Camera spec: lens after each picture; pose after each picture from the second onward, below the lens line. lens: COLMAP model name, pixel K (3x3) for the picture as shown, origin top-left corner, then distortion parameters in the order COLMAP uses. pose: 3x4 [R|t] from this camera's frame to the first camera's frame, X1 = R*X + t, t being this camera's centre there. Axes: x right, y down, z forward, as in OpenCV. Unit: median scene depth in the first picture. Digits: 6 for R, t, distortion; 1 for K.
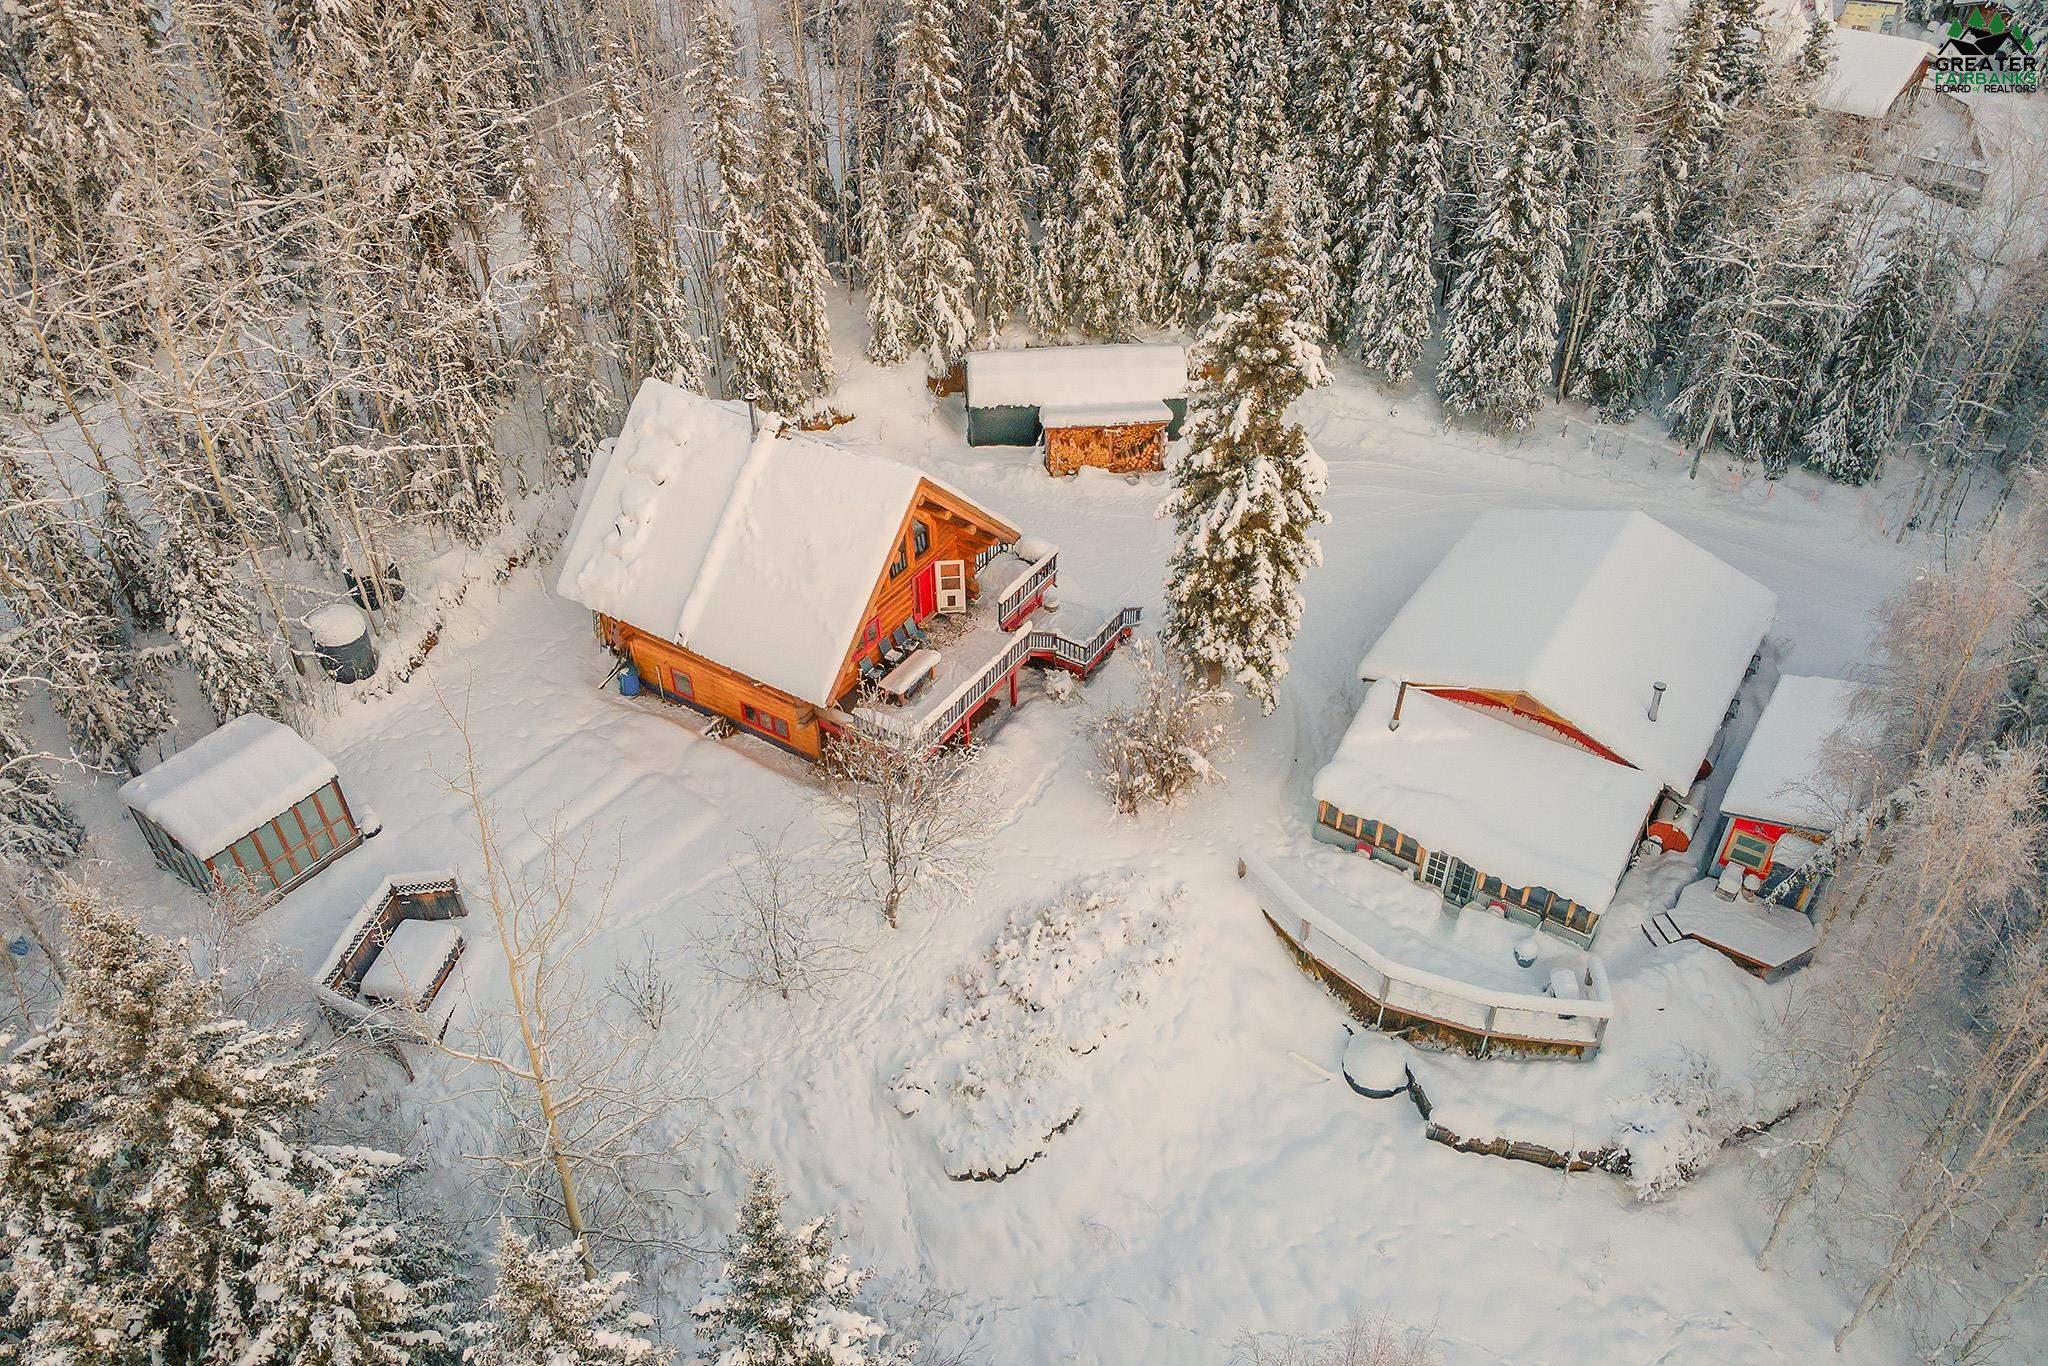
lens RADIAL K [[1454.1, 0, 1015.7], [0, 1454.1, 685.3], [0, 0, 1]] dist [0.025310, 0.003760]
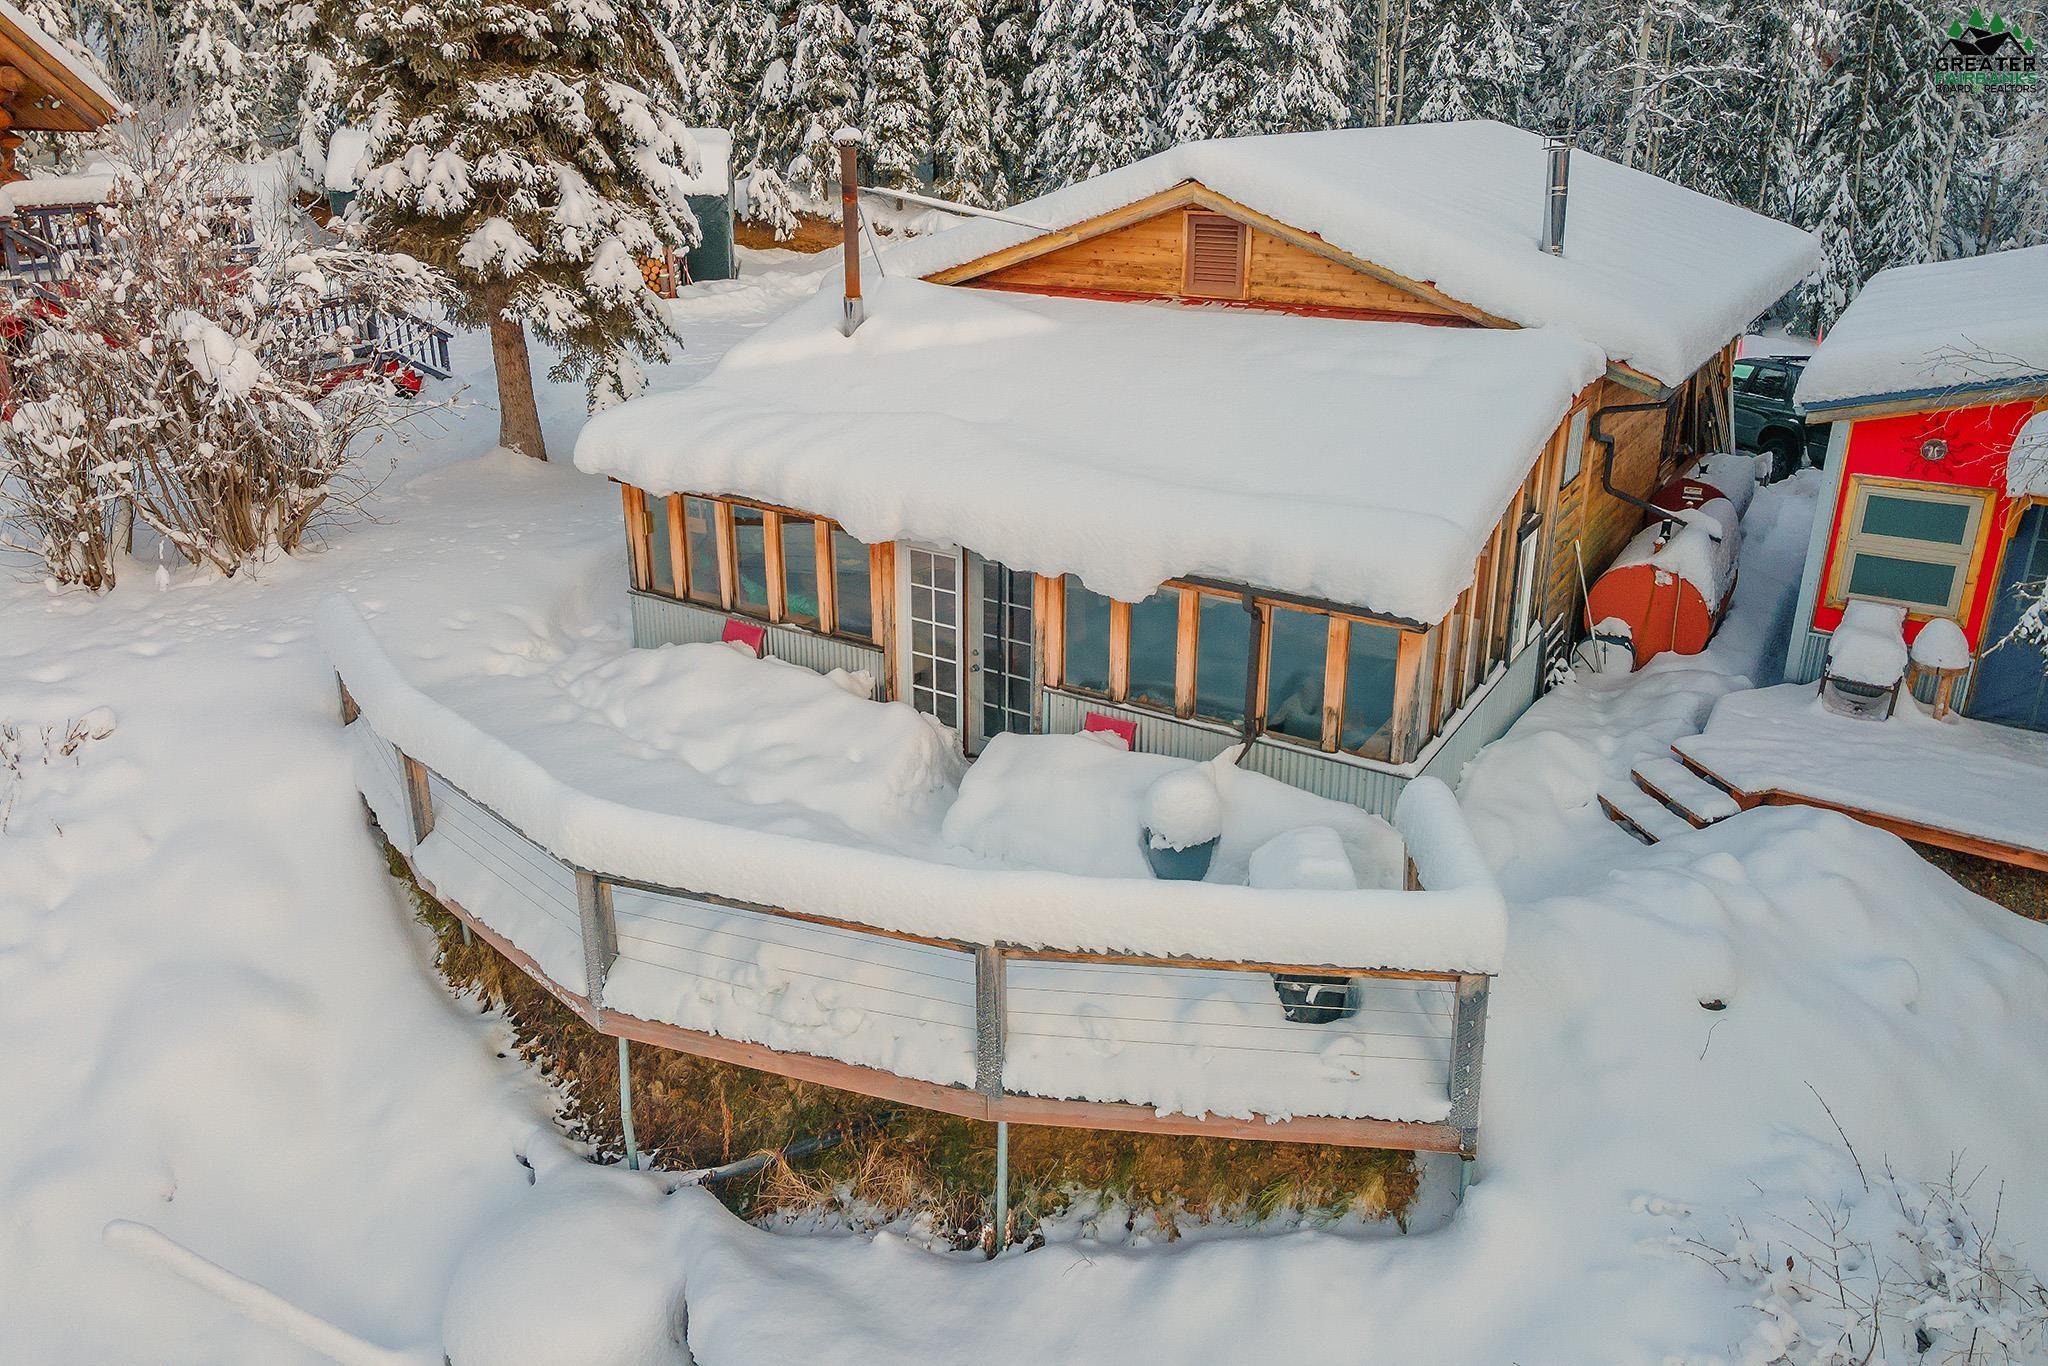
lens RADIAL K [[1454.1, 0, 1031.8], [0, 1454.1, 668.9], [0, 0, 1]] dist [0.025310, 0.003760]
pose [[0.998927, 0.007662, 0.045671, 0.216465], [0.007579, 0.945869, -0.324461, 0.168466], [-0.045684, 0.324459, 0.944796, 0.518397]]
